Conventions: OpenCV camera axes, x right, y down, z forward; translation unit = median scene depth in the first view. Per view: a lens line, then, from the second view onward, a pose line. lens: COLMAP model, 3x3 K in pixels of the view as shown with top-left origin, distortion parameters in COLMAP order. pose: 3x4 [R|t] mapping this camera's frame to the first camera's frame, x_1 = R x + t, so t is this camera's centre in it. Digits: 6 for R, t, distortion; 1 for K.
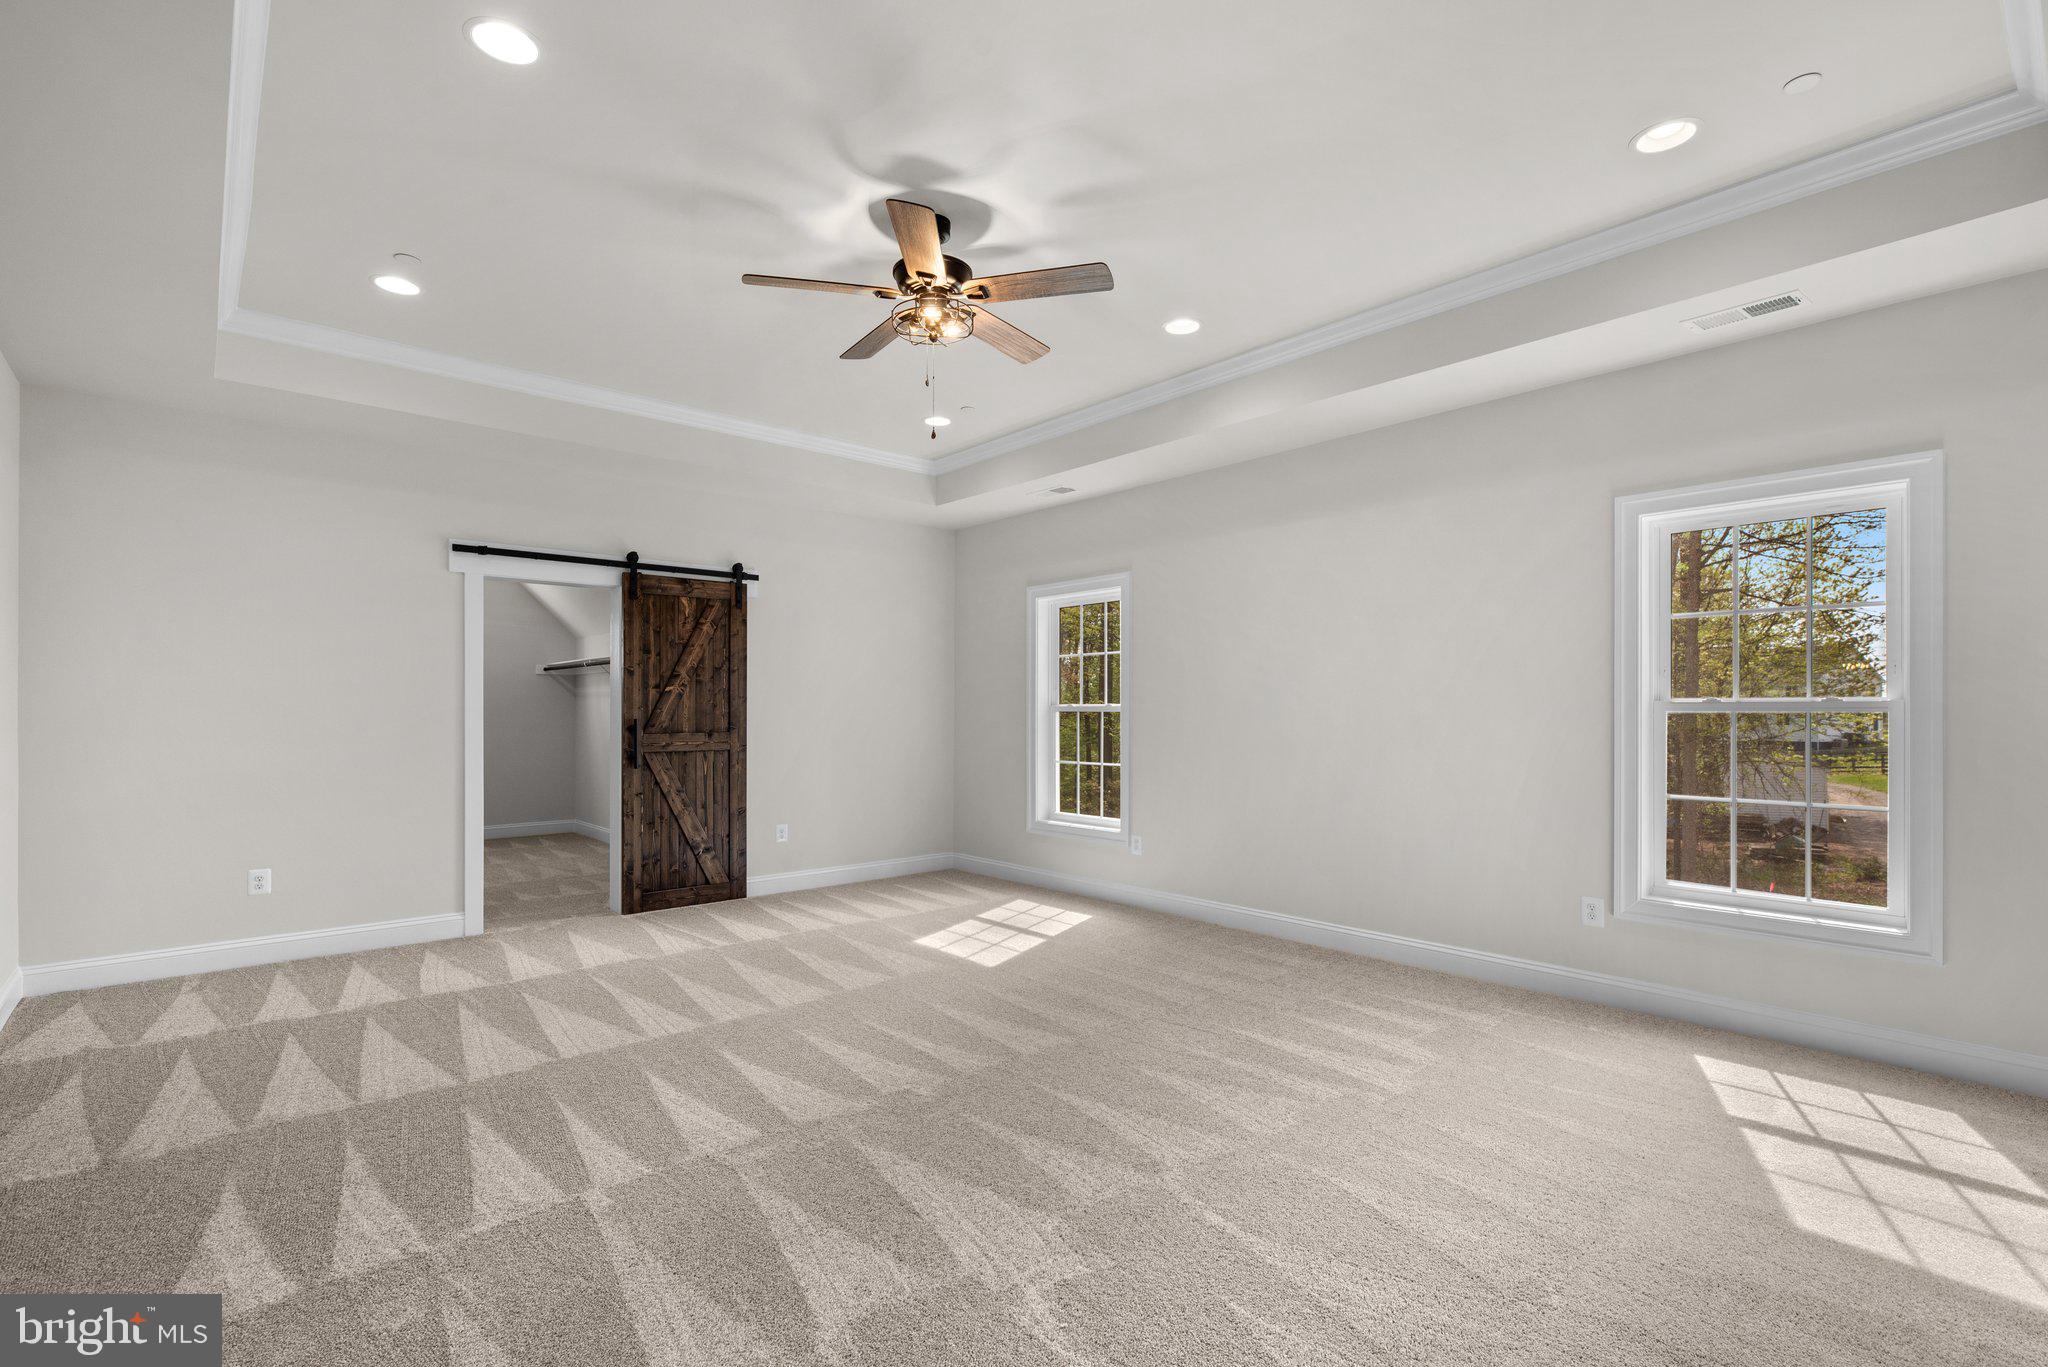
lens RADIAL K [[921.8, 0, 1026.0], [0, 921.8, 716.1], [0, 0, 1]] dist [0.002083, -0.000280]
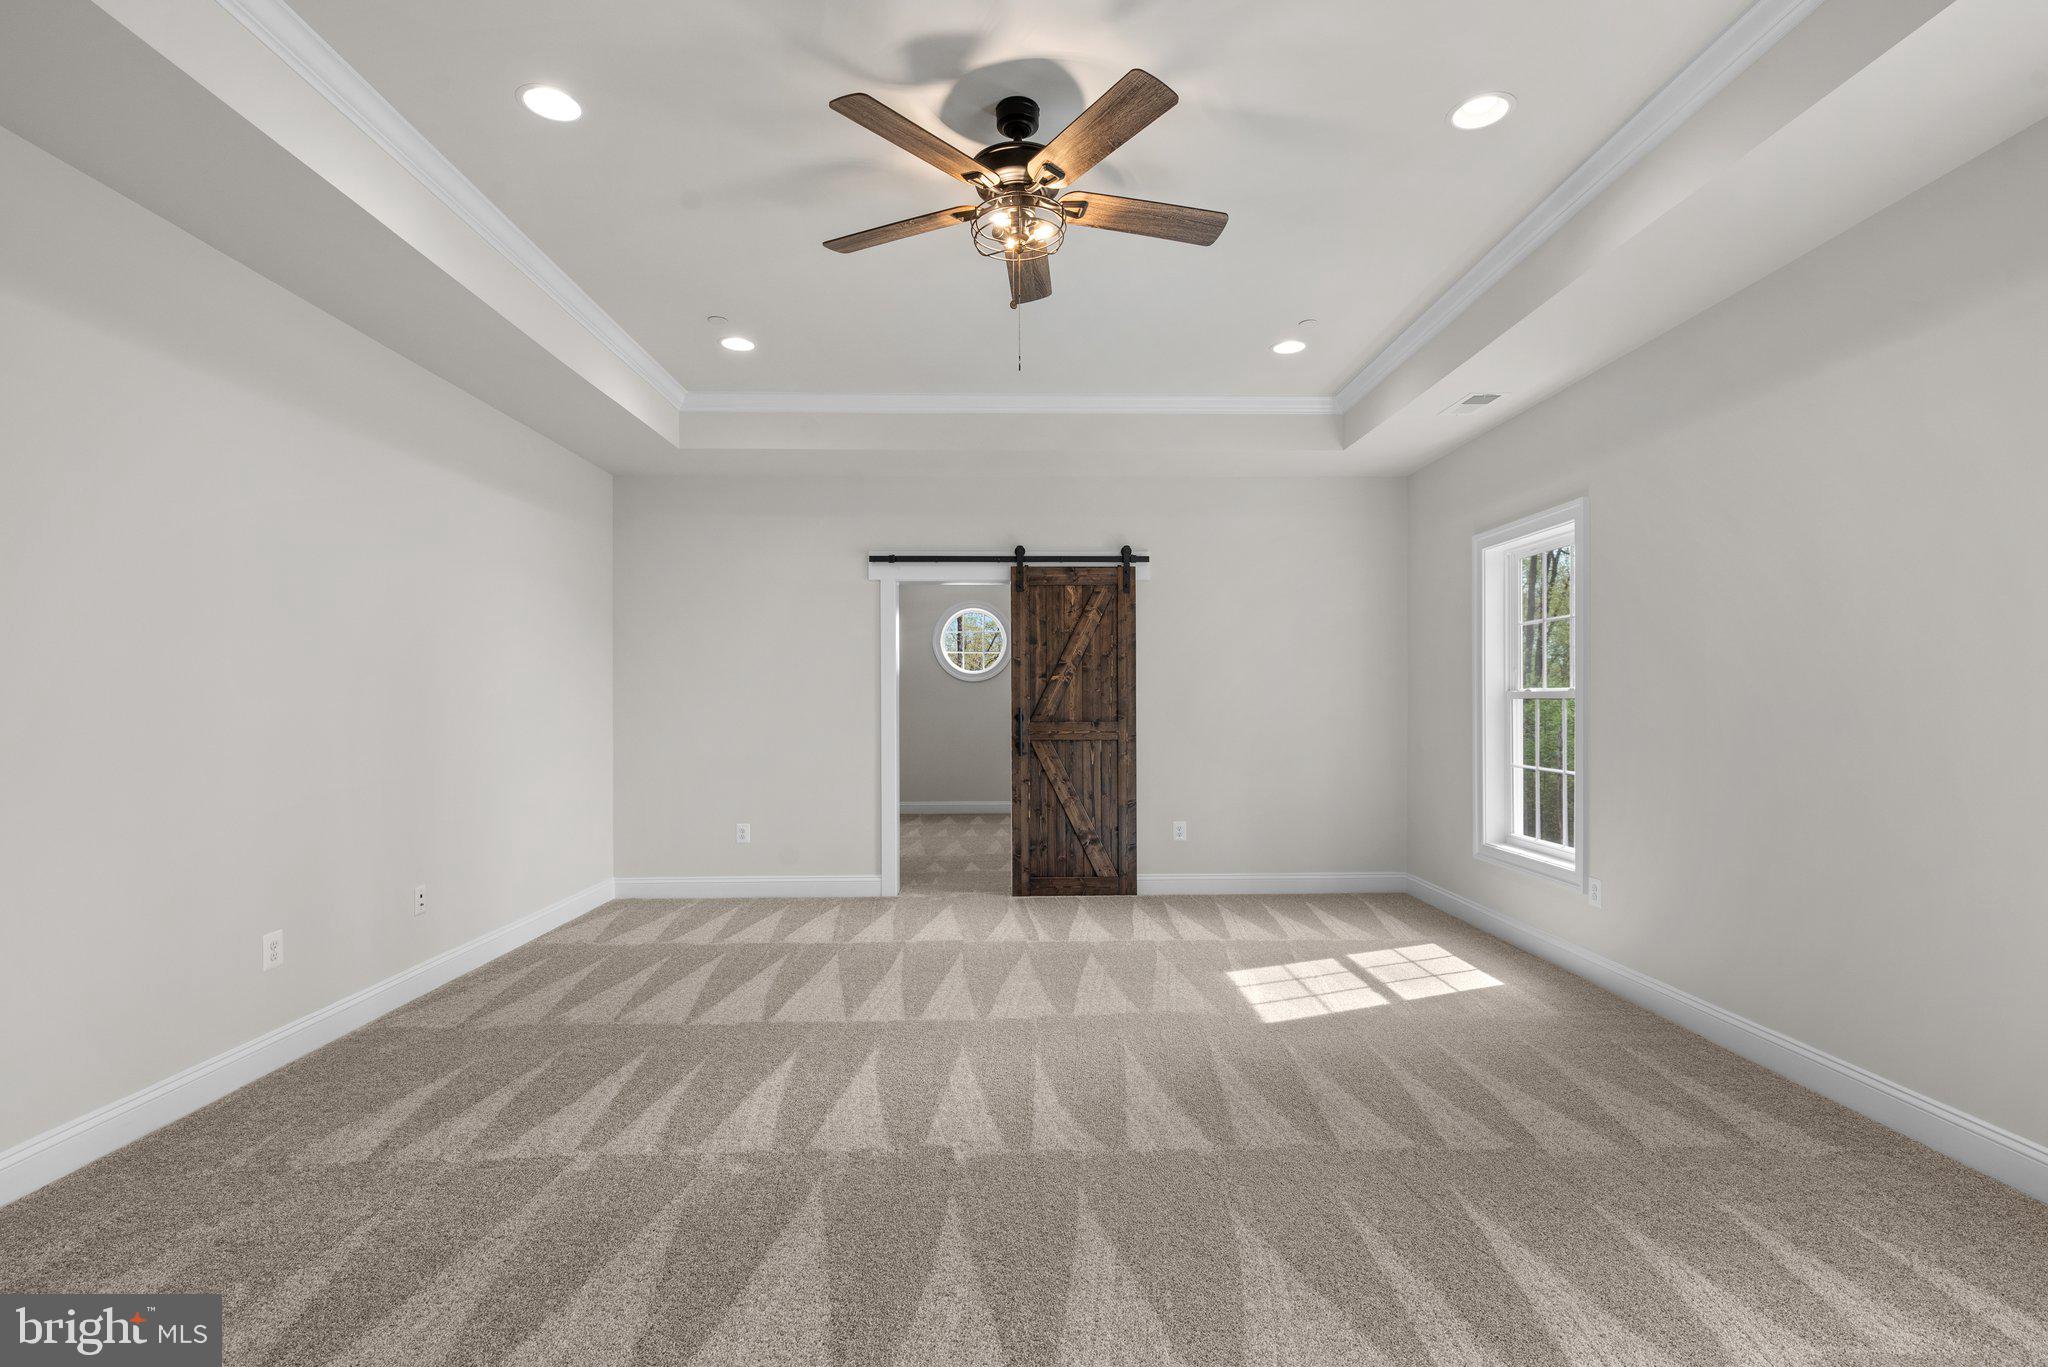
lens RADIAL K [[930.7, 0, 1035.6], [0, 930.7, 704.8], [0, 0, 1]] dist [0.002454, -0.000734]
pose [[0.771263, 0.000113, -0.636517, 0.248998], [0.000151, 1.000000, 0.000361, -0.000506], [0.636517, -0.000375, 0.771263, 0.205103]]
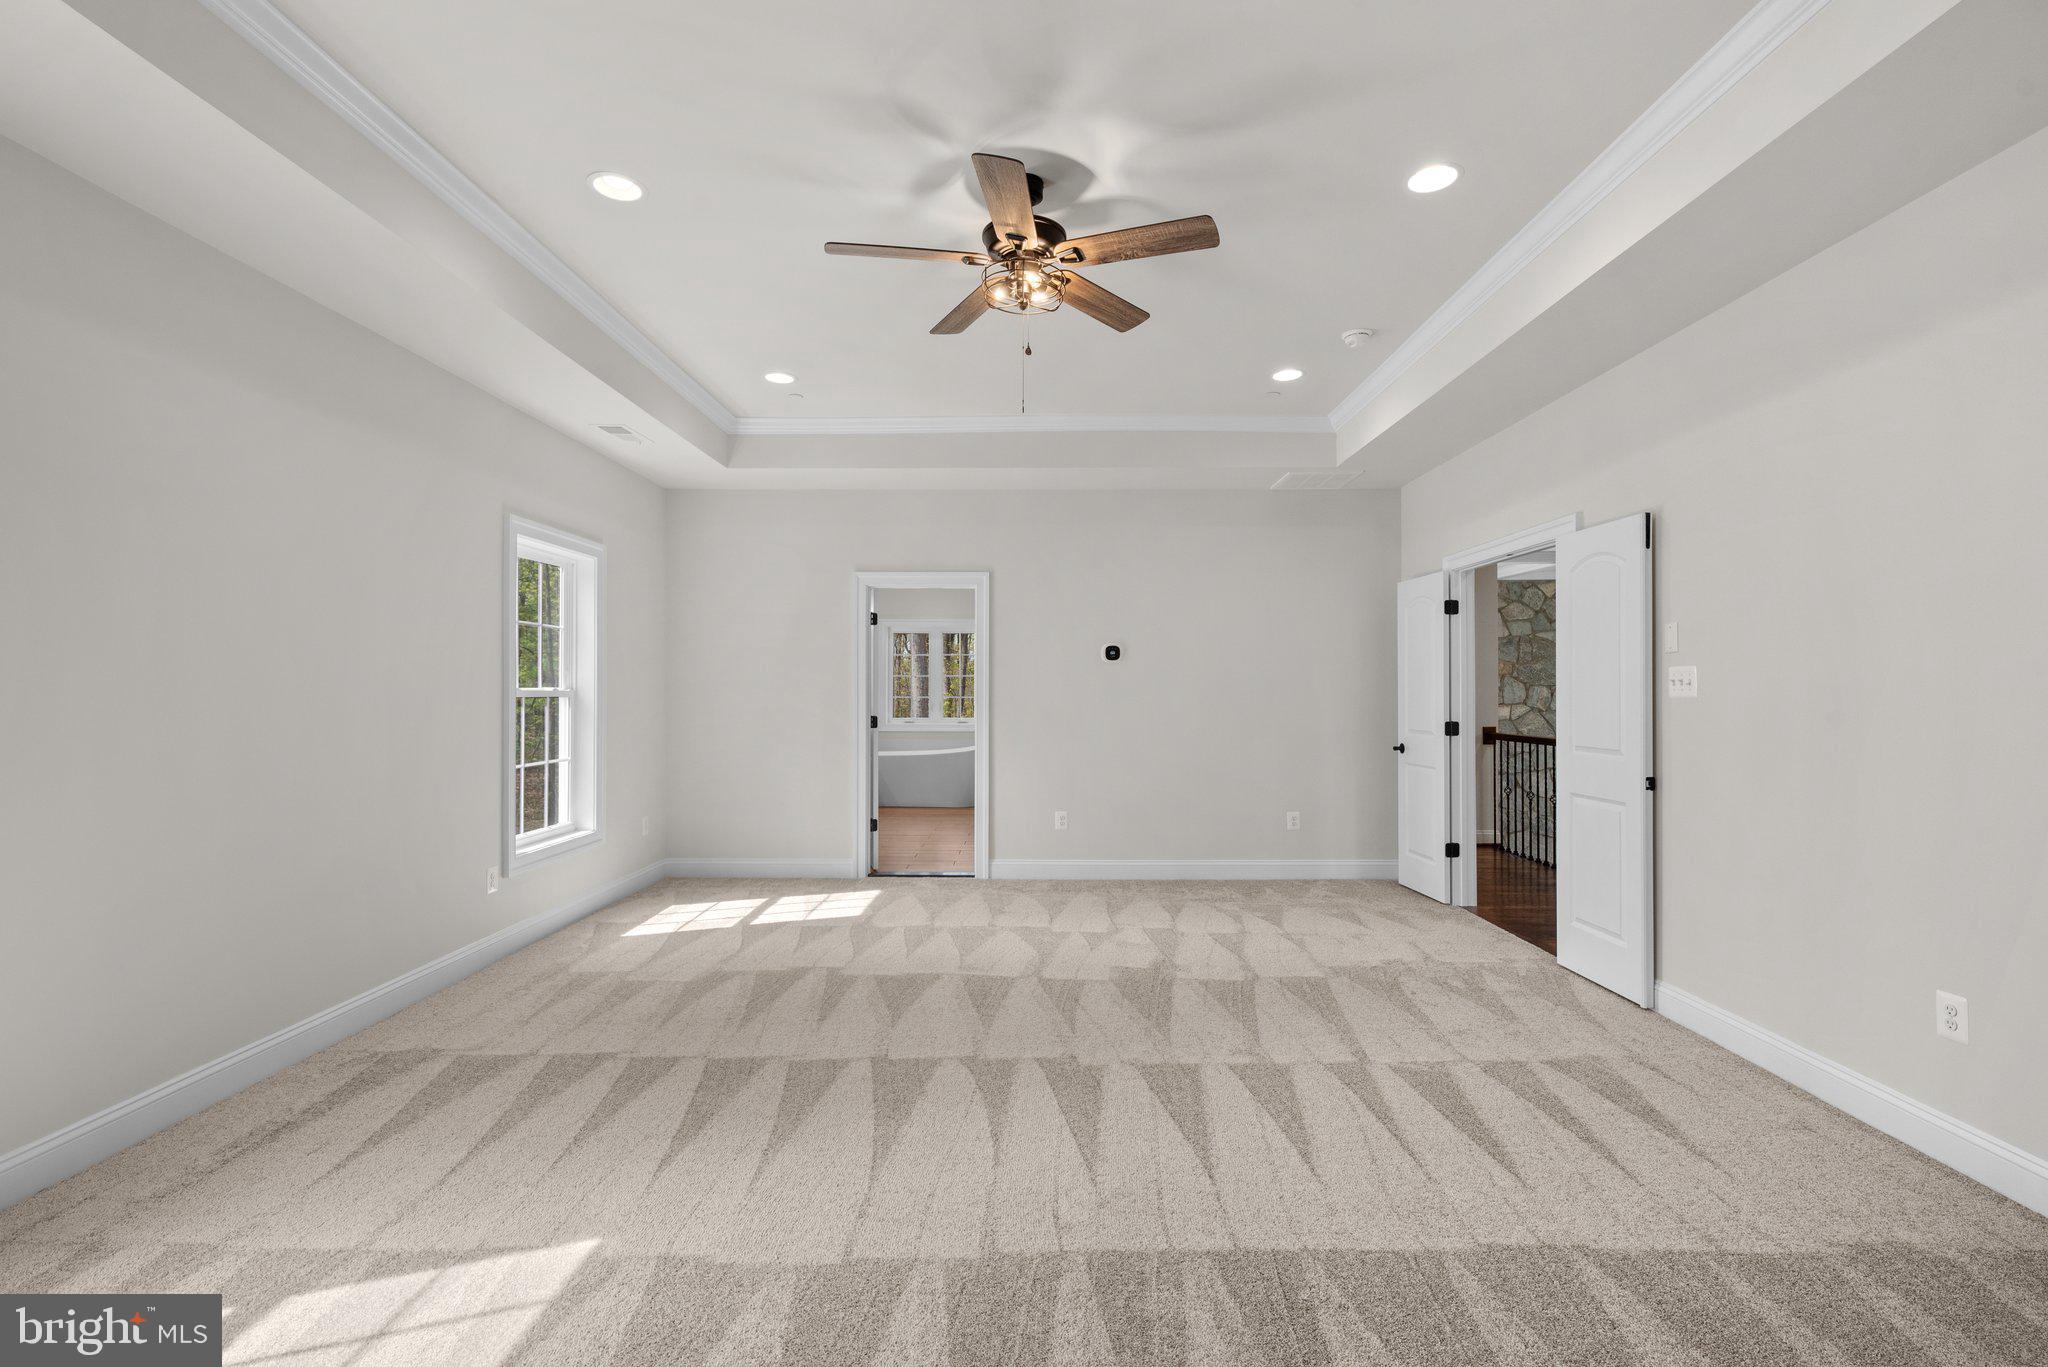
lens RADIAL K [[926.3, 0, 1024.0], [0, 926.3, 683.5], [0, 0, 1]] dist [0.001474, -0.001328]
pose [[-0.732343, 0.004766, 0.680919, -0.419043], [-0.001078, 0.999966, -0.008158, -0.007856], [-0.680935, -0.006709, -0.732313, 0.951758]]
